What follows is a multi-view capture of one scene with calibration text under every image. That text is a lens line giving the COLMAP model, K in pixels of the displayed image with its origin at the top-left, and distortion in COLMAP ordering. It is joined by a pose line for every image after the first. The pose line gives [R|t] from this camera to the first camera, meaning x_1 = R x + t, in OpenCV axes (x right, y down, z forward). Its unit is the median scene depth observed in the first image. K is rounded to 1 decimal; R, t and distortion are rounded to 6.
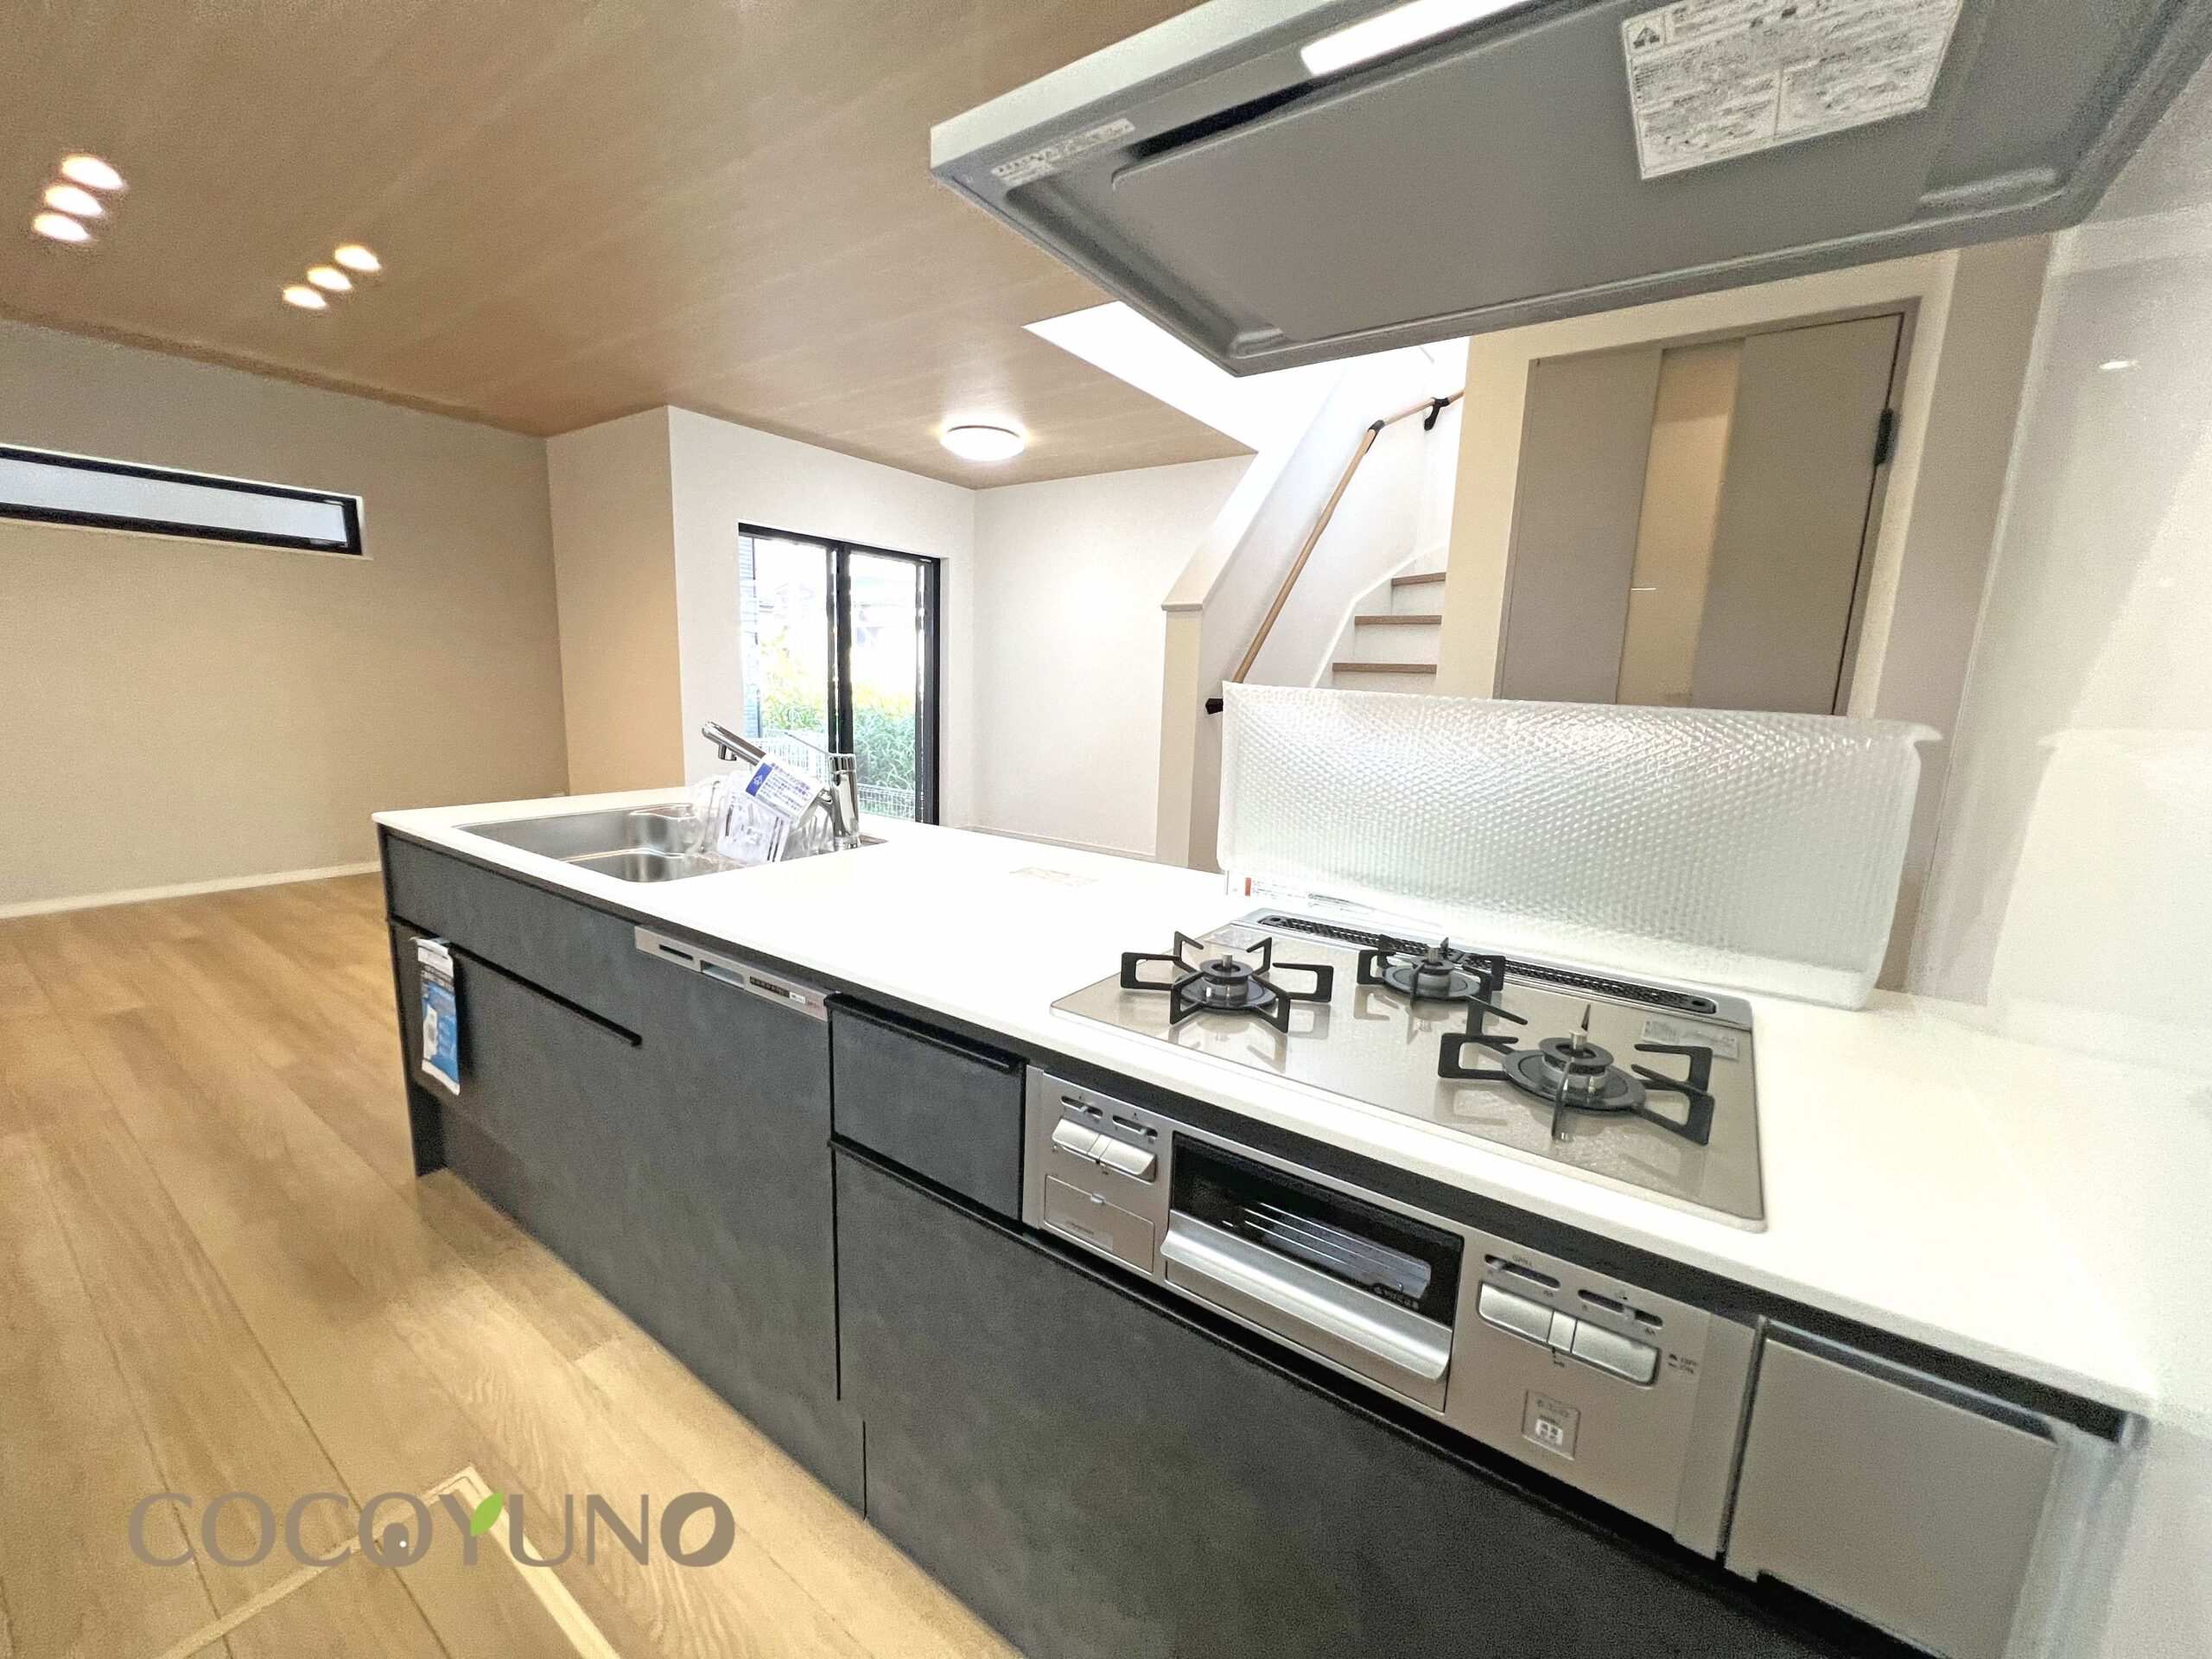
lens RADIAL K [[880.2, 0, 1099.4], [0, 880.2, 833.1], [0, 0, 1]] dist [-0.002832, 0.000494]
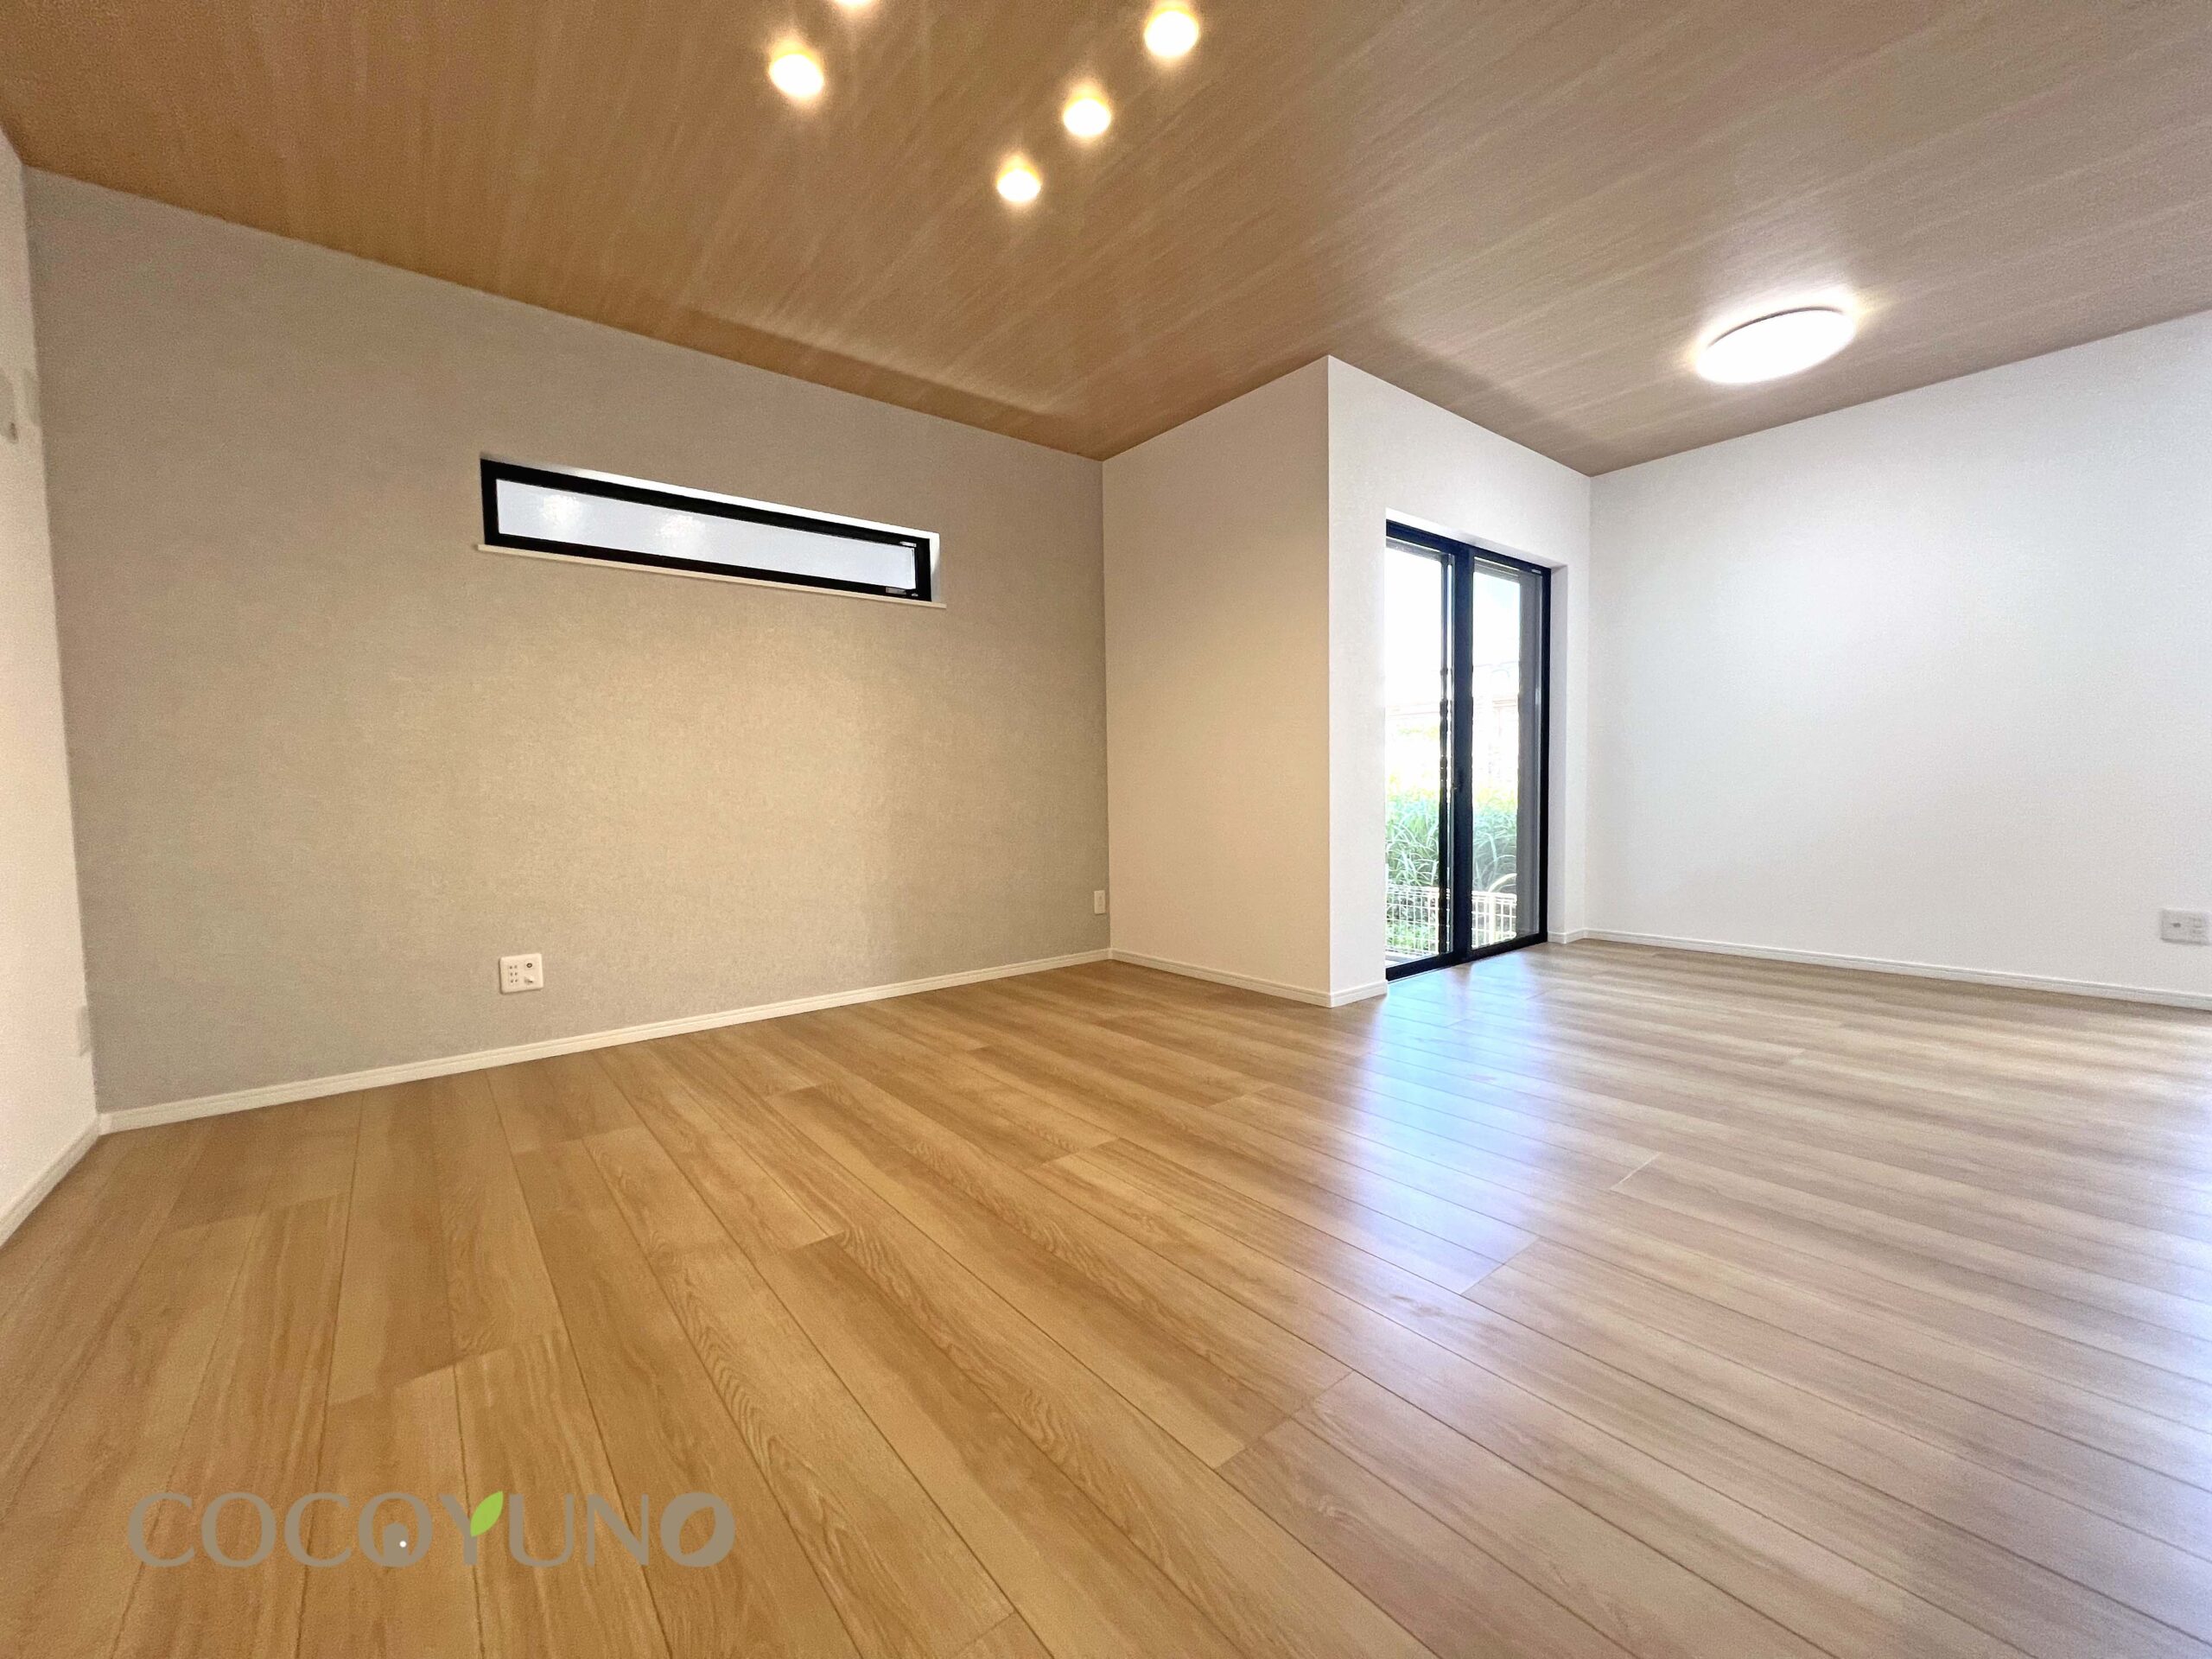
lens RADIAL K [[880.2, 0, 1099.4], [0, 880.2, 833.1], [0, 0, 1]] dist [-0.002832, 0.000494]
pose [[0.959005, -0.036282, -0.281056, -1.068751], [0.001713, 0.992495, -0.122276, 0.001317], [0.283383, 0.116781, 0.951870, 0.644530]]
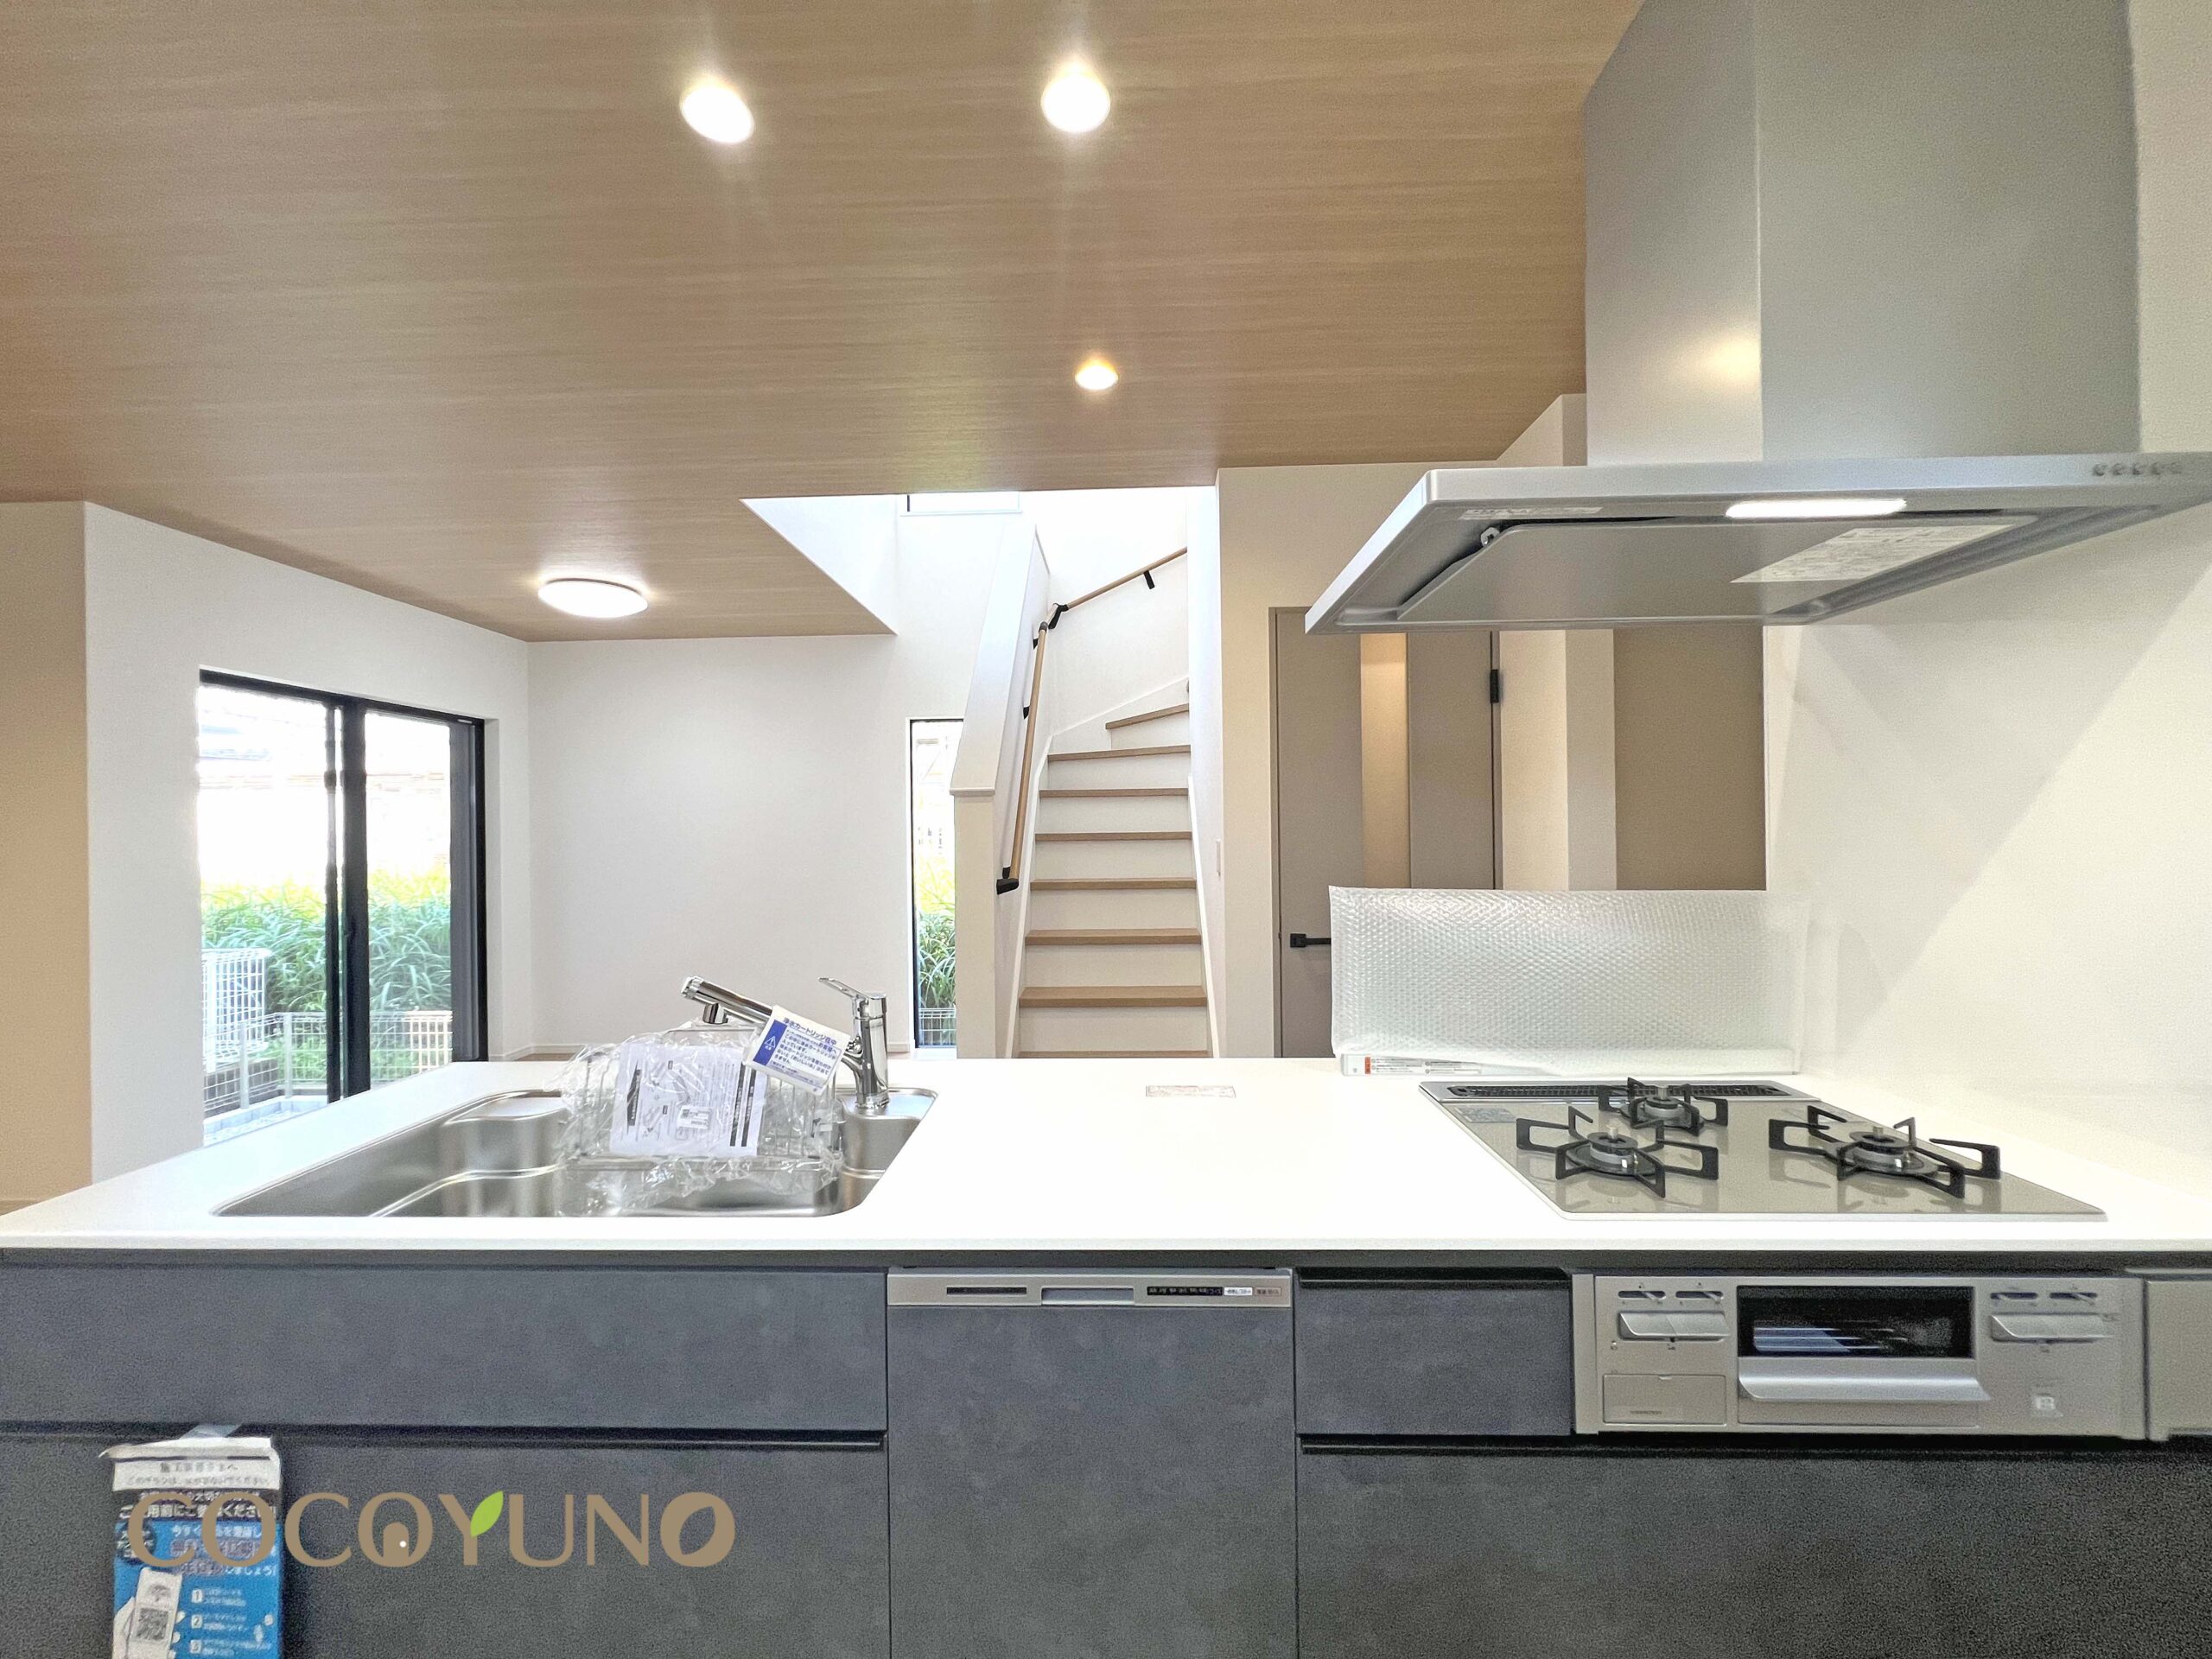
lens RADIAL K [[880.2, 0, 1099.4], [0, 880.2, 833.1], [0, 0, 1]] dist [-0.002832, 0.000494]
pose [[0.833314, -0.044046, 0.551042, -0.493940], [0.135282, 0.982759, -0.126027, -0.092186], [-0.535991, 0.179566, 0.824906, 0.140490]]
